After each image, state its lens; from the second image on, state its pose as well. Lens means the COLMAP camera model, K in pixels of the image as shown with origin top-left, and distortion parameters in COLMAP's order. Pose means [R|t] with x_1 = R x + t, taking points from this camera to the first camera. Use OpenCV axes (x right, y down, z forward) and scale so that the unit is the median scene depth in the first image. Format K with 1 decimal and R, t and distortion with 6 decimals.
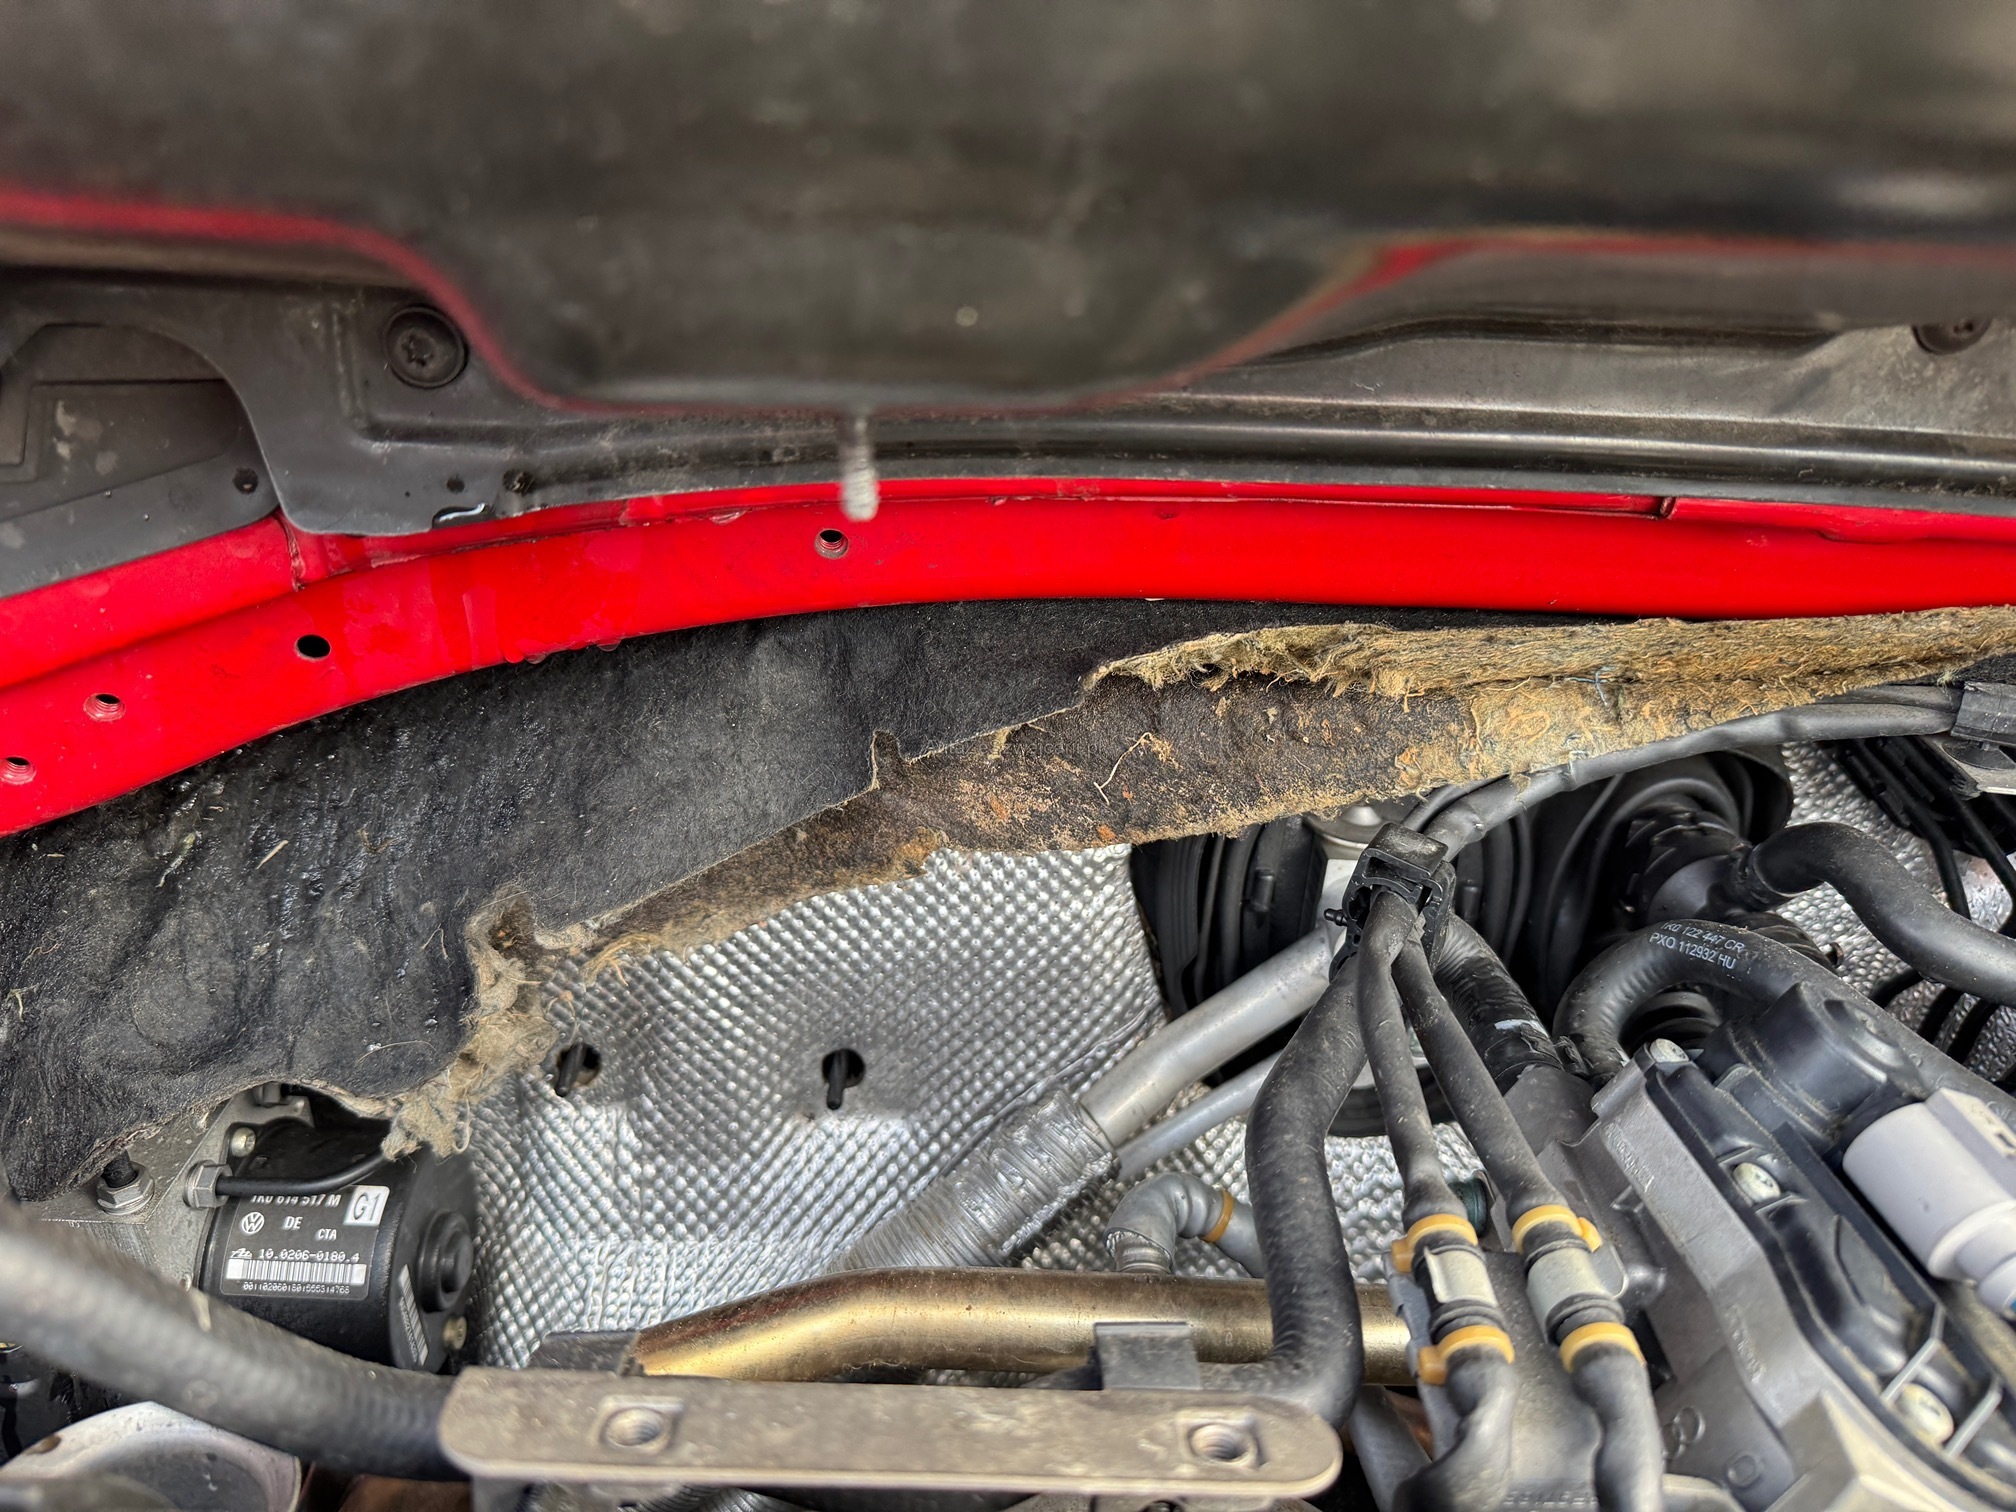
lens RADIAL K [[1413.8, 0, 1006.6], [0, 1413.8, 767.0], [0, 0, 1]] dist [0.007326, -0.011095]
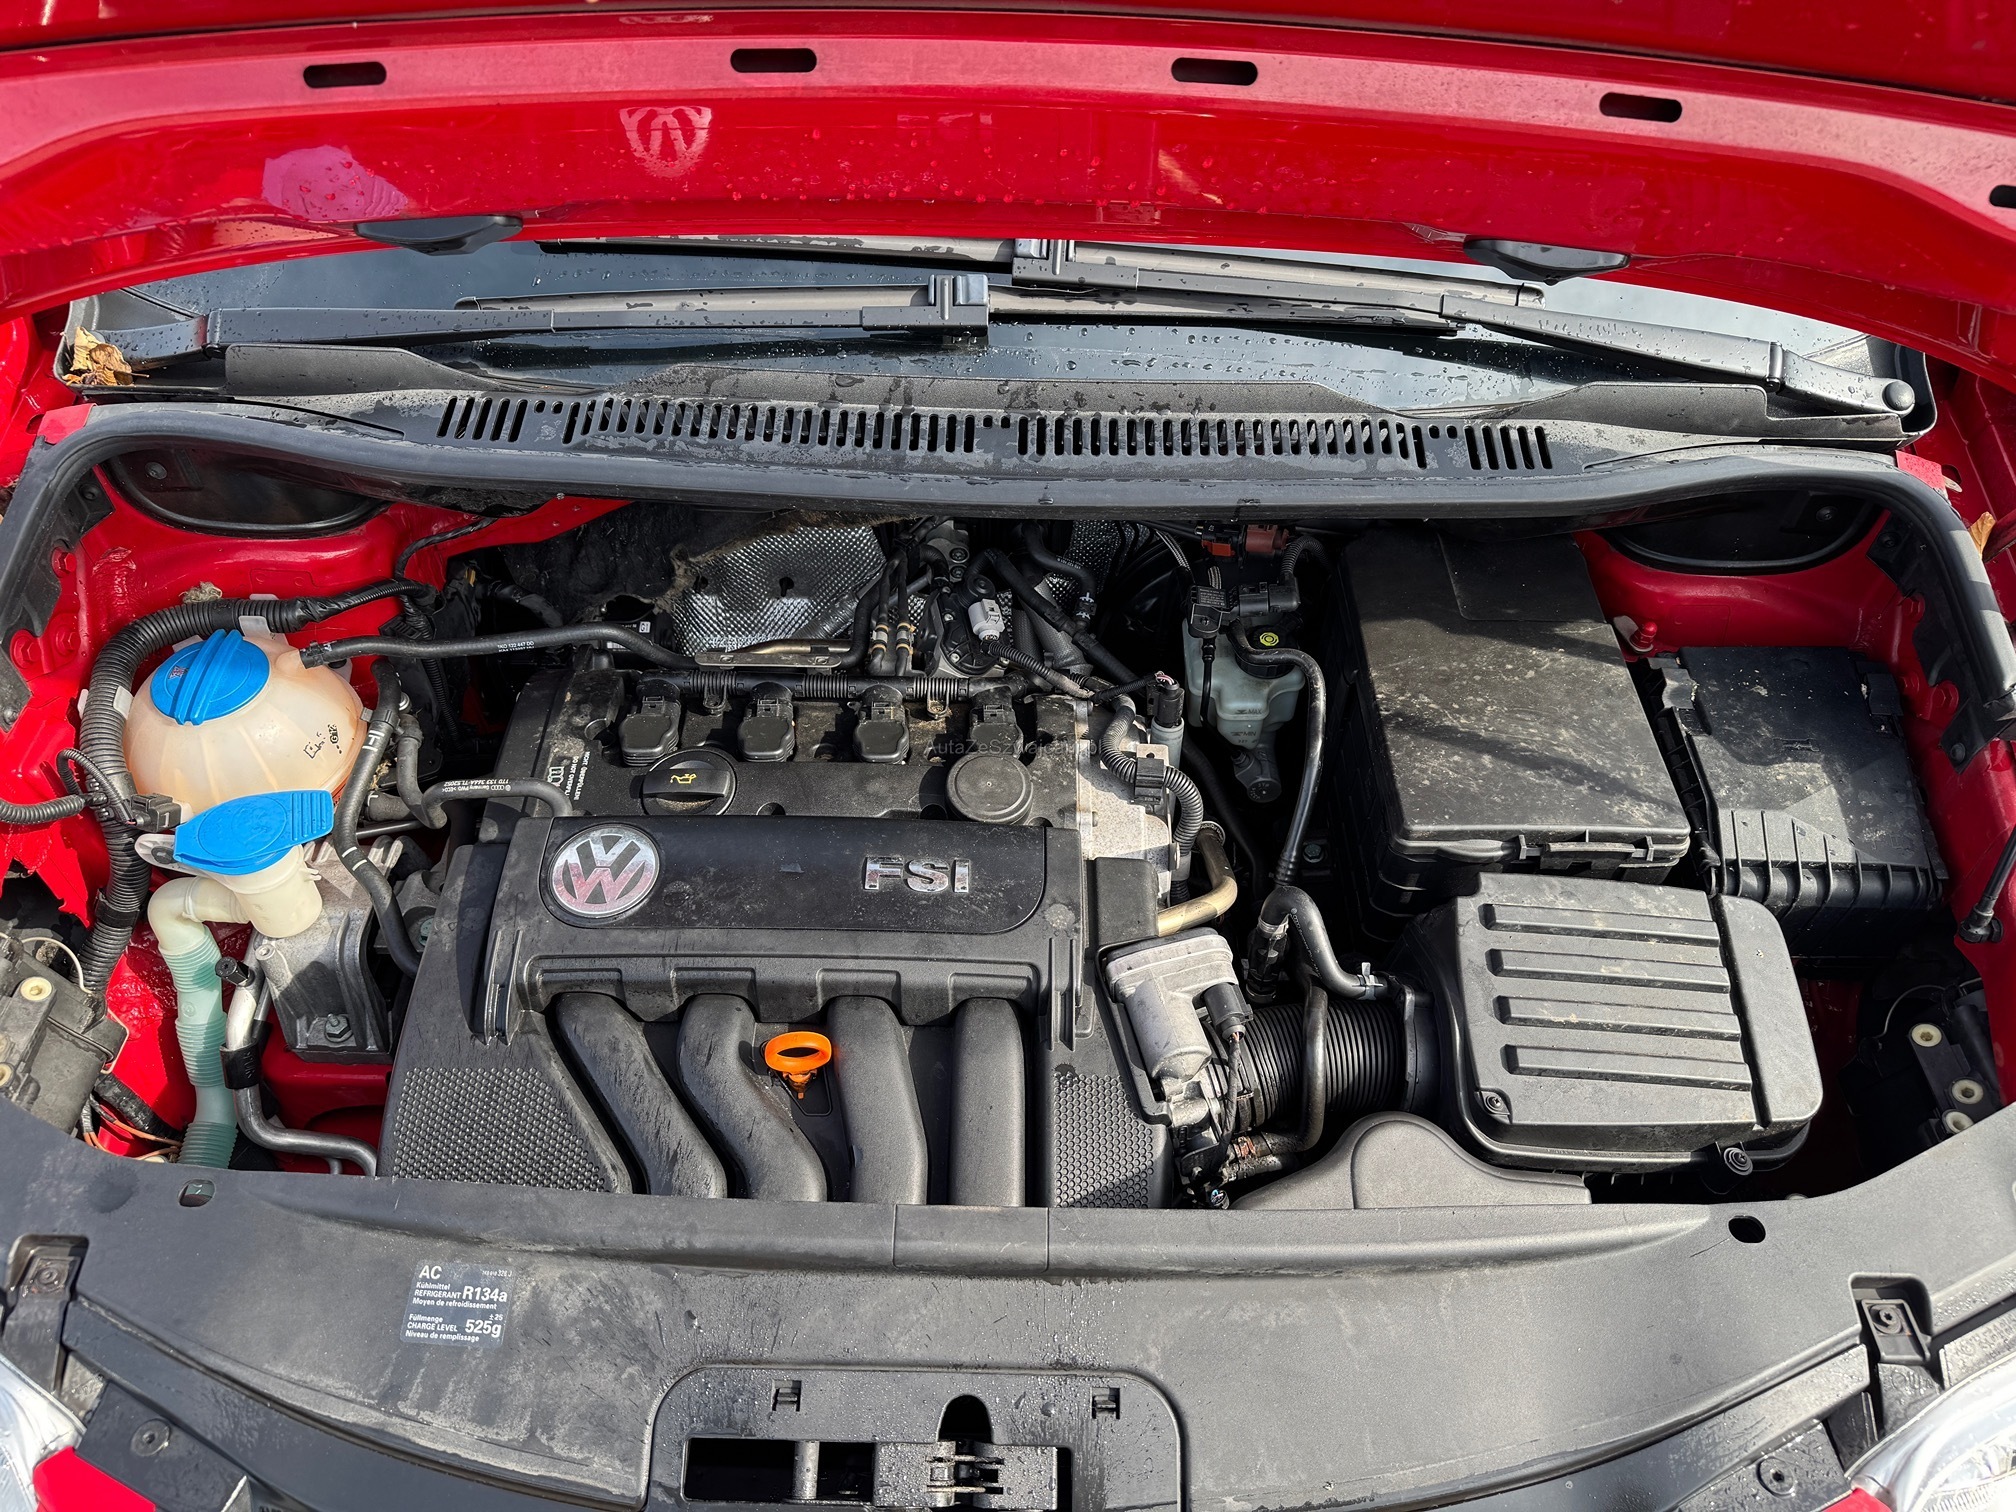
lens RADIAL K [[1413.8, 0, 1006.6], [0, 1413.8, 767.0], [0, 0, 1]] dist [0.007326, -0.011095]
pose [[0.998130, -0.009172, -0.060432, 0.665018], [0.031752, 0.922622, 0.384396, -0.713366], [0.052230, -0.385596, 0.921188, -2.391984]]
